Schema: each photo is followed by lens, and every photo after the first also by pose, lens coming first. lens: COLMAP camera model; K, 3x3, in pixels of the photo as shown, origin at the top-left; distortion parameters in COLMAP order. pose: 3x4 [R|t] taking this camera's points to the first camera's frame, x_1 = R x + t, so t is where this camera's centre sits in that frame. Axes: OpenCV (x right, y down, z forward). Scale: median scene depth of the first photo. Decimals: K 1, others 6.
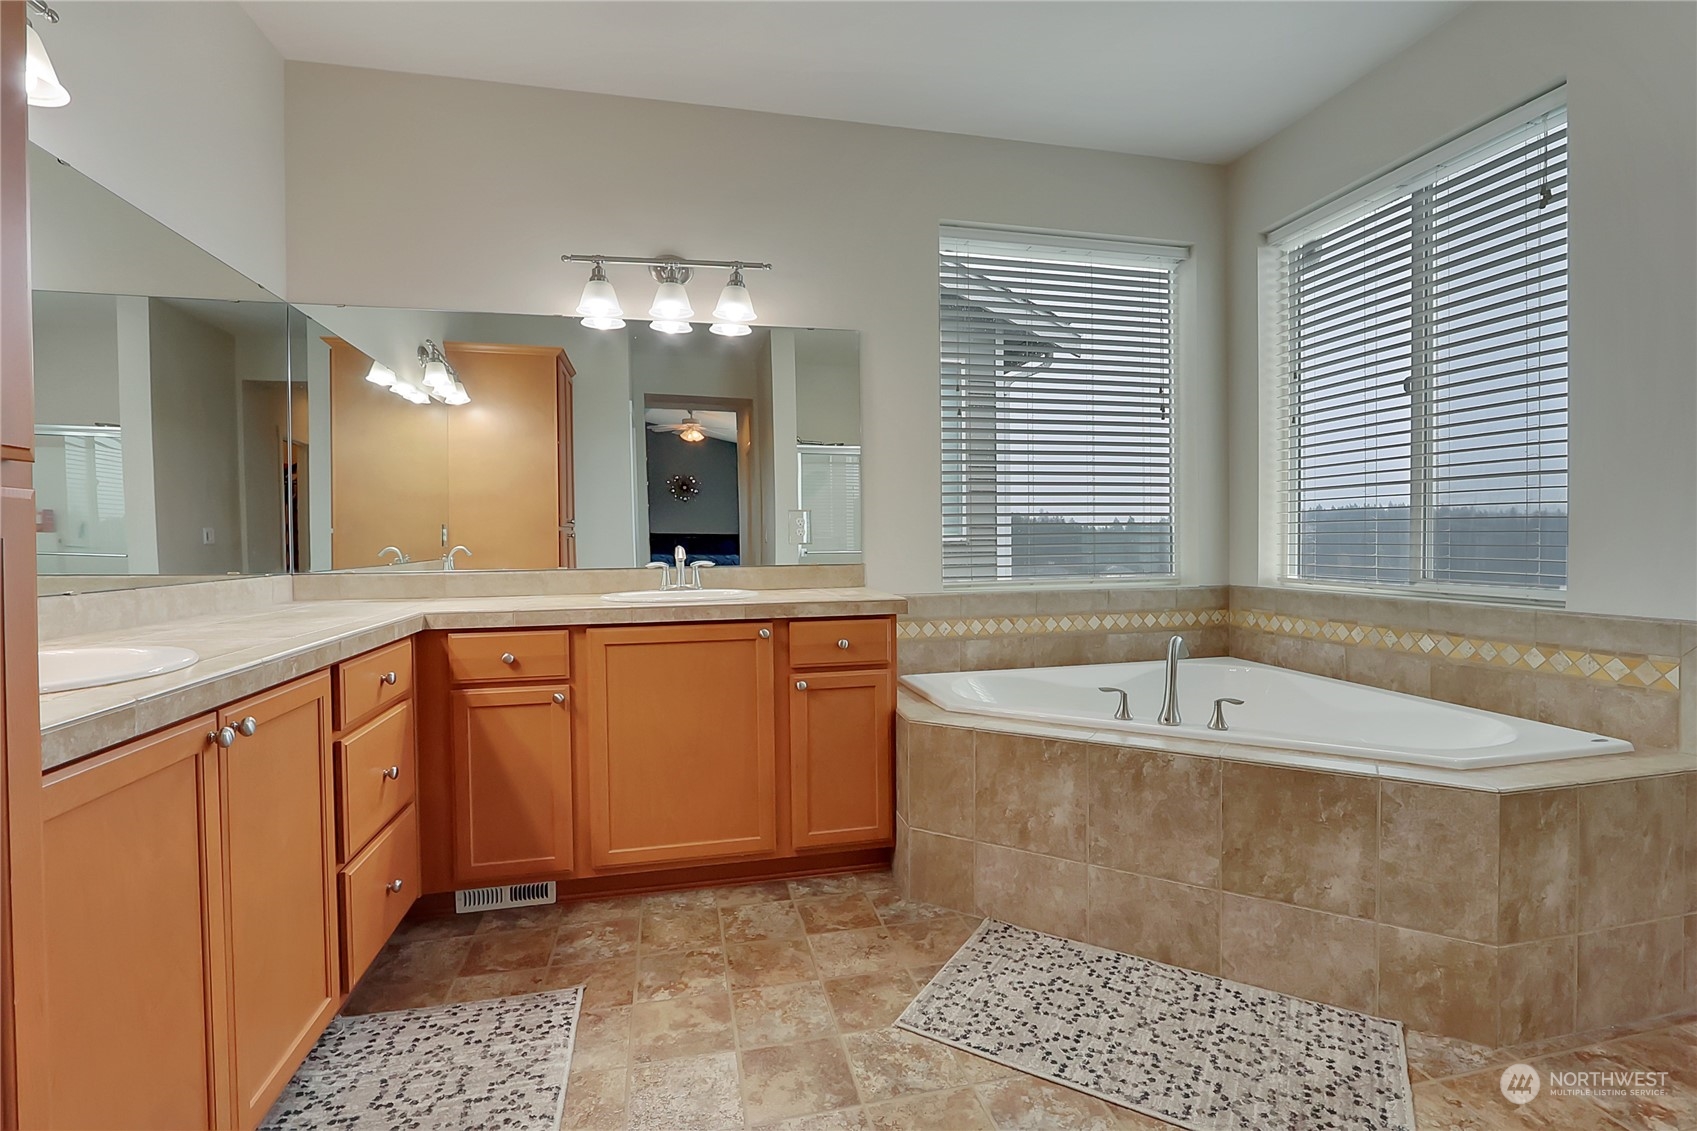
lens RADIAL K [[785.1, 0, 855.6], [0, 785.1, 558.2], [0, 0, 1]] dist [-0.017386, 0.001785]
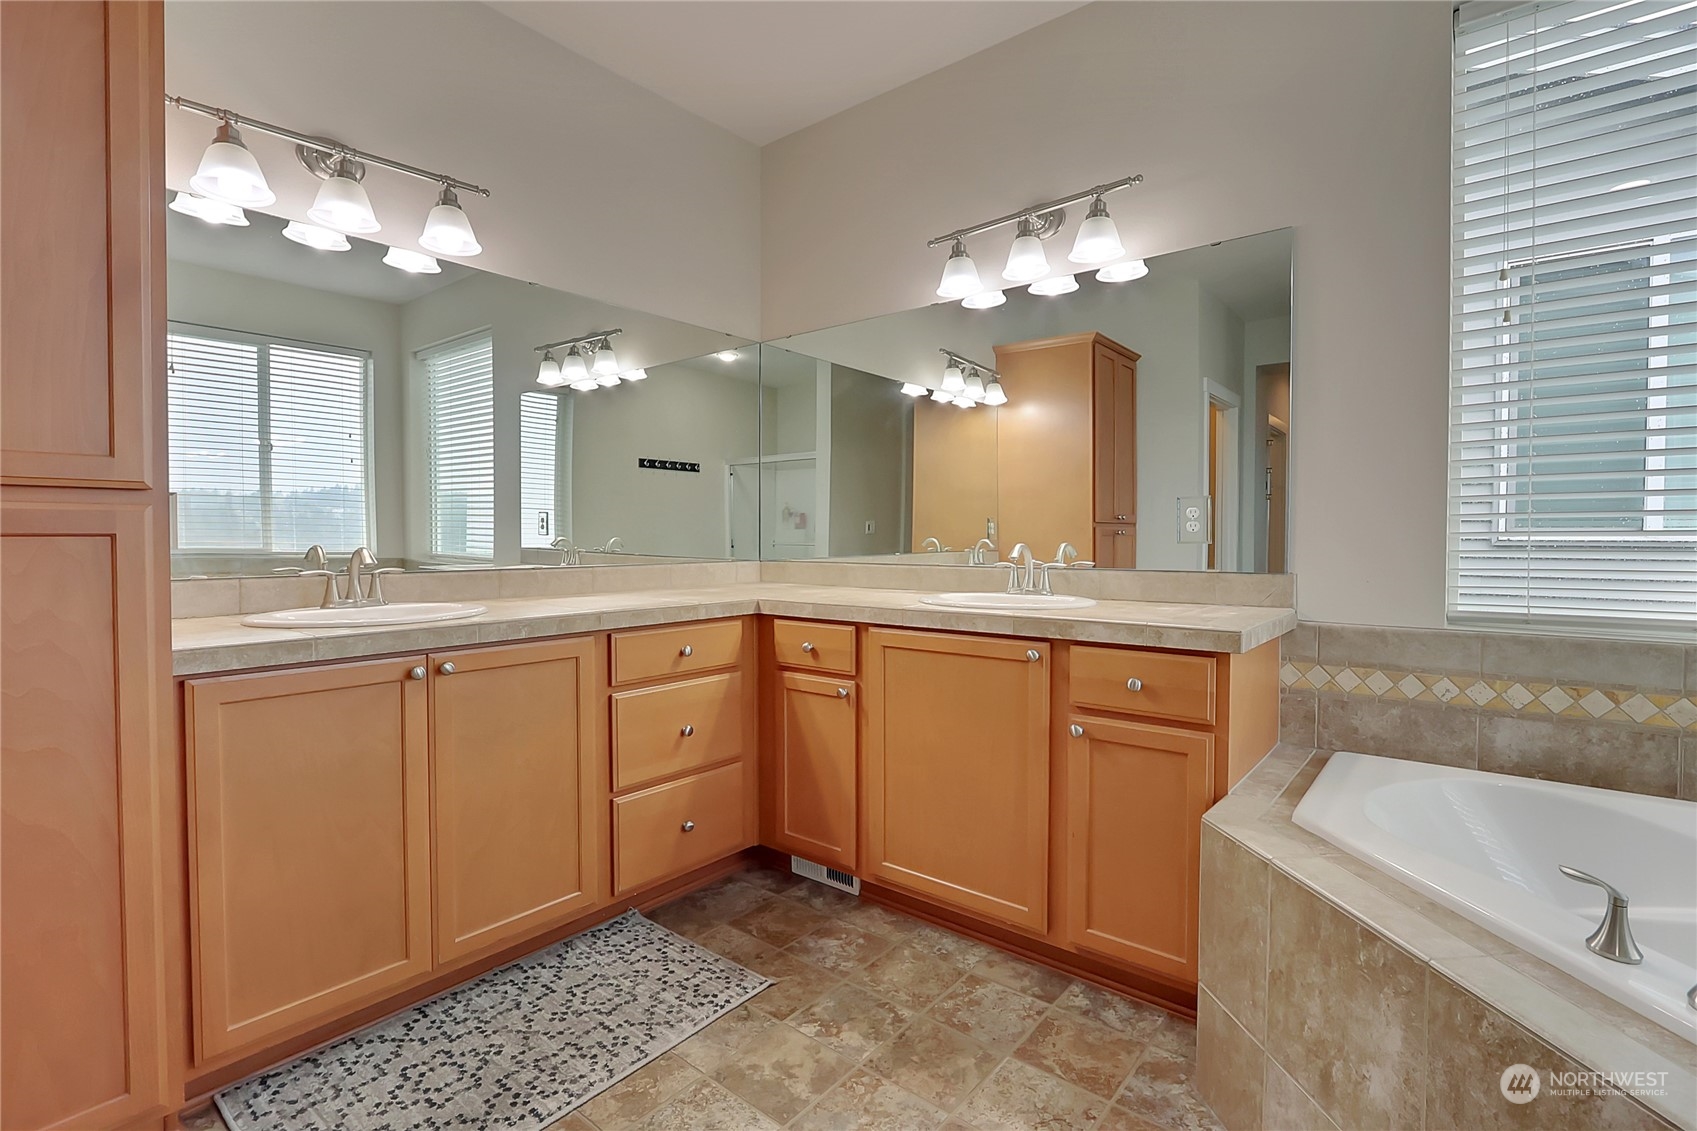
lens RADIAL K [[785.1, 0, 849.2], [0, 785.1, 559.4], [0, 0, 1]] dist [-0.017386, 0.001785]
pose [[0.605944, 0.031534, -0.794882, 0.421216], [-0.023598, 0.999487, 0.021662, -0.014063], [0.795157, 0.005632, 0.606377, 0.401459]]
